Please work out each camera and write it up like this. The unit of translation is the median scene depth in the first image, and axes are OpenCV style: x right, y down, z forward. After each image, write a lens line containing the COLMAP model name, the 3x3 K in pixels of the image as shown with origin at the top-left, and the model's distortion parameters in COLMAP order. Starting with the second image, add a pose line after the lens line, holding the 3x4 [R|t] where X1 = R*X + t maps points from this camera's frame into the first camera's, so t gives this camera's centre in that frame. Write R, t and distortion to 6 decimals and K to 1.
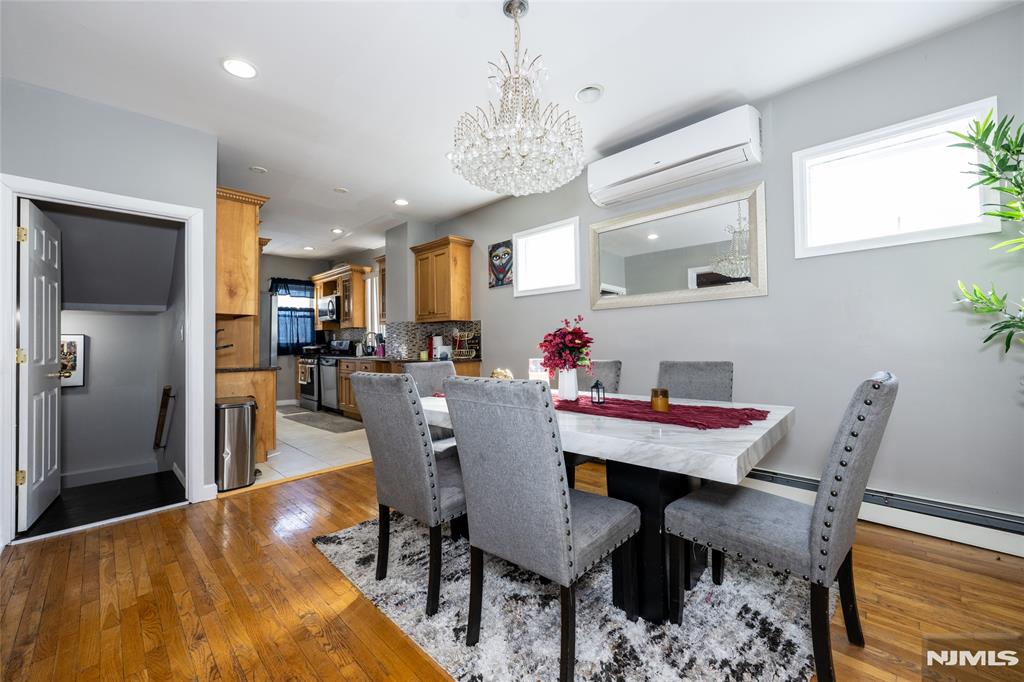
lens RADIAL K [[398.2, 0, 495.8], [0, 398.2, 342.2], [0, 0, 1]] dist [-0.000192, -0.000011]
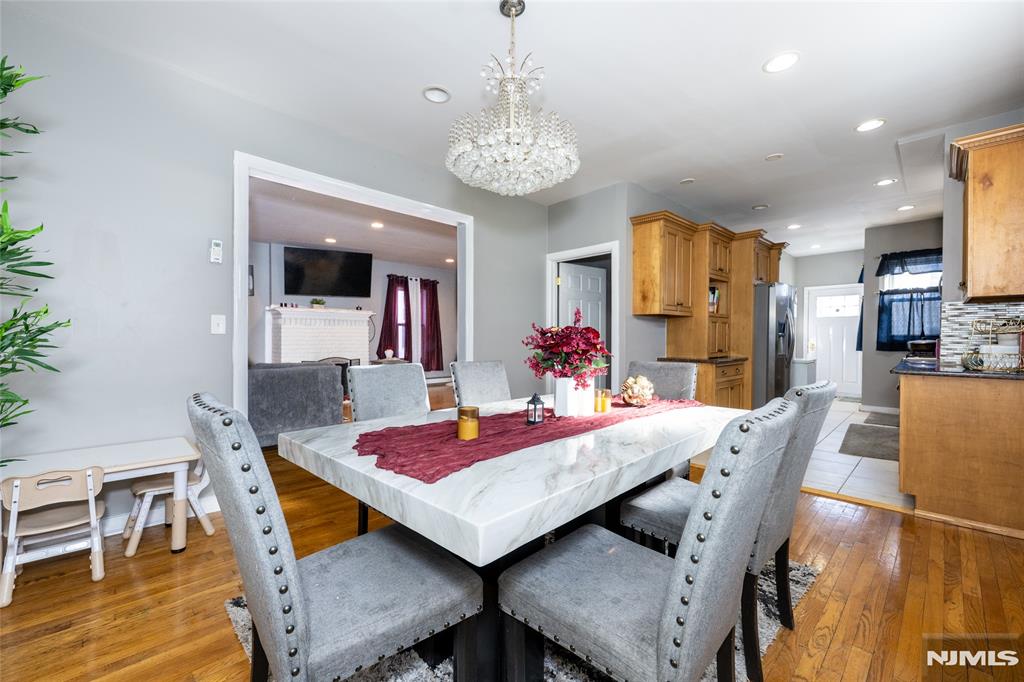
lens RADIAL K [[415.7, 0, 512.0], [0, 415.7, 341.0], [0, 0, 1]] dist [0.000607, 0.000024]
pose [[-0.007365, 0.018671, -0.999799, 0.313282], [0.005395, 0.999812, 0.018631, -0.006955], [0.999958, -0.005256, -0.007464, 0.276986]]
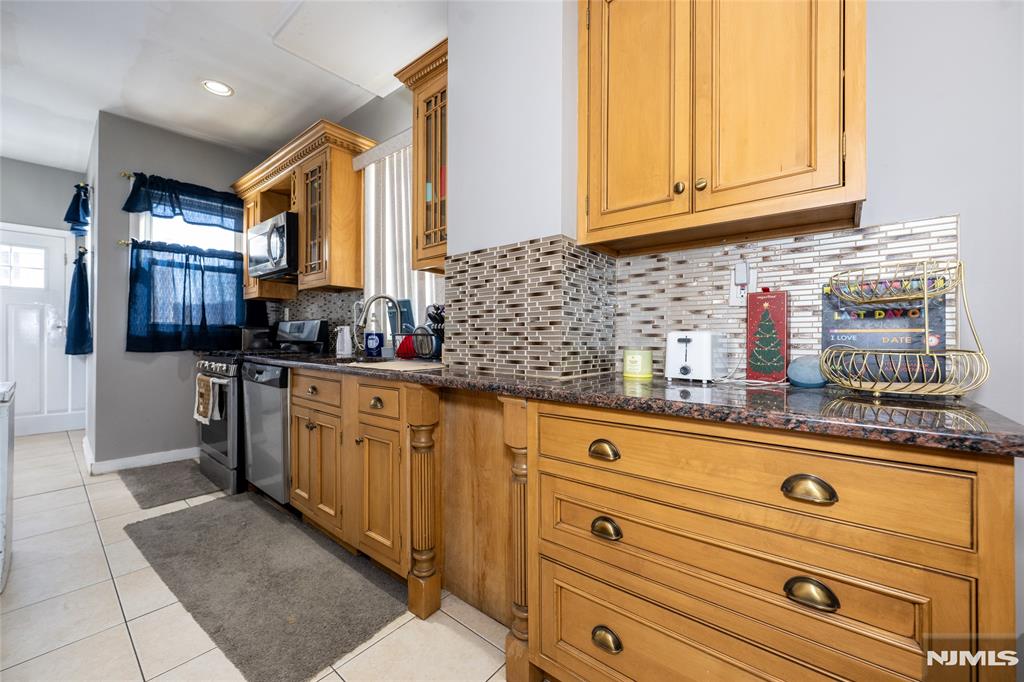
lens RADIAL K [[402.7, 0, 506.1], [0, 402.7, 338.9], [0, 0, 1]] dist [0.002043, 0.000050]
pose [[0.996303, 0.013611, 0.084828, -0.211499], [-0.014396, 0.999859, 0.008650, 0.010098], [-0.084698, -0.009839, 0.996358, 0.569717]]
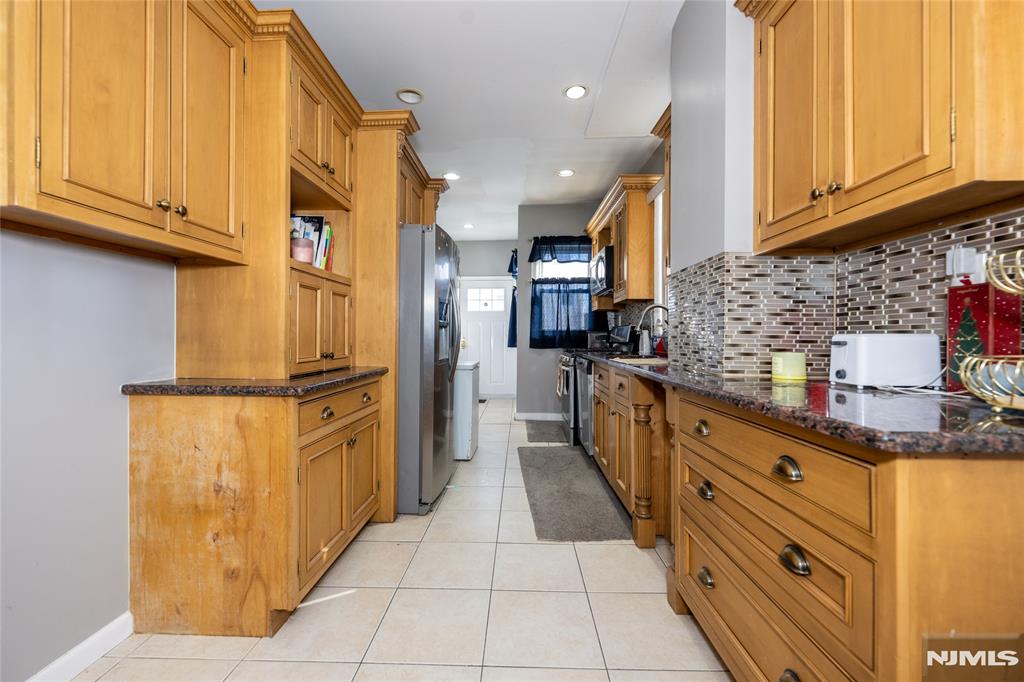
lens RADIAL K [[402.7, 0, 506.1], [0, 402.7, 338.9], [0, 0, 1]] dist [0.002043, 0.000050]
pose [[0.688284, 0.012781, -0.725329, -0.086658], [-0.003364, 0.999890, 0.014426, 0.007162], [0.725434, -0.007489, 0.688251, 0.514855]]
